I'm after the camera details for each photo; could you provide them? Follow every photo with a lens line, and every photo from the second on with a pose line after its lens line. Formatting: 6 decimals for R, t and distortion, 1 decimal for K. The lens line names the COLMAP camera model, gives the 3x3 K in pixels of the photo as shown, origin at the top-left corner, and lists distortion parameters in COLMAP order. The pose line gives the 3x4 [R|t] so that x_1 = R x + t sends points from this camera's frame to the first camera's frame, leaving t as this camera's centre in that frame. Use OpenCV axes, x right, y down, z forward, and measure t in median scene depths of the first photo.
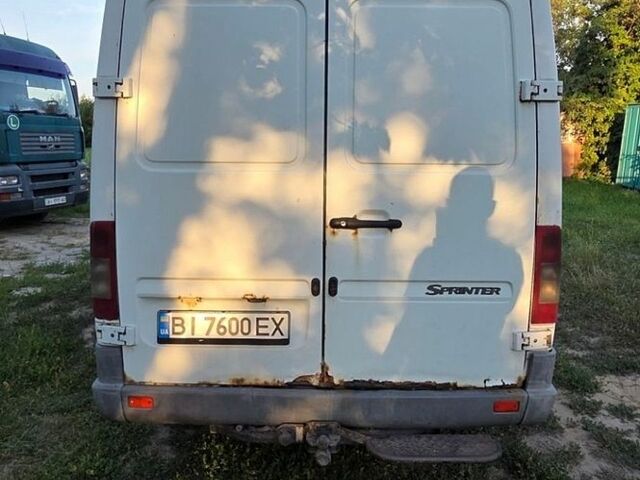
lens RADIAL K [[572.6, 0, 319.4], [0, 572.6, 240.2], [0, 0, 1]] dist [0.001118, -0.000951]
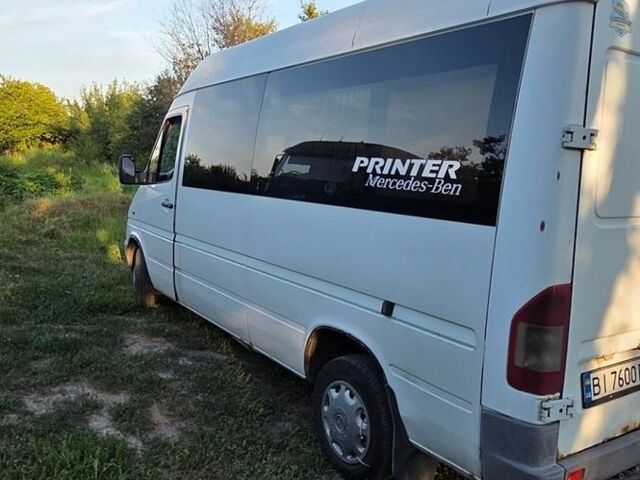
lens RADIAL K [[572.6, 0, 321.7], [0, 572.6, 242.2], [0, 0, 1]] dist [0.001118, -0.000951]
pose [[0.812474, -0.043940, 0.581339, -1.173813], [0.054854, 0.998494, -0.001194, -0.116593], [-0.580410, 0.032859, 0.813661, 0.478699]]
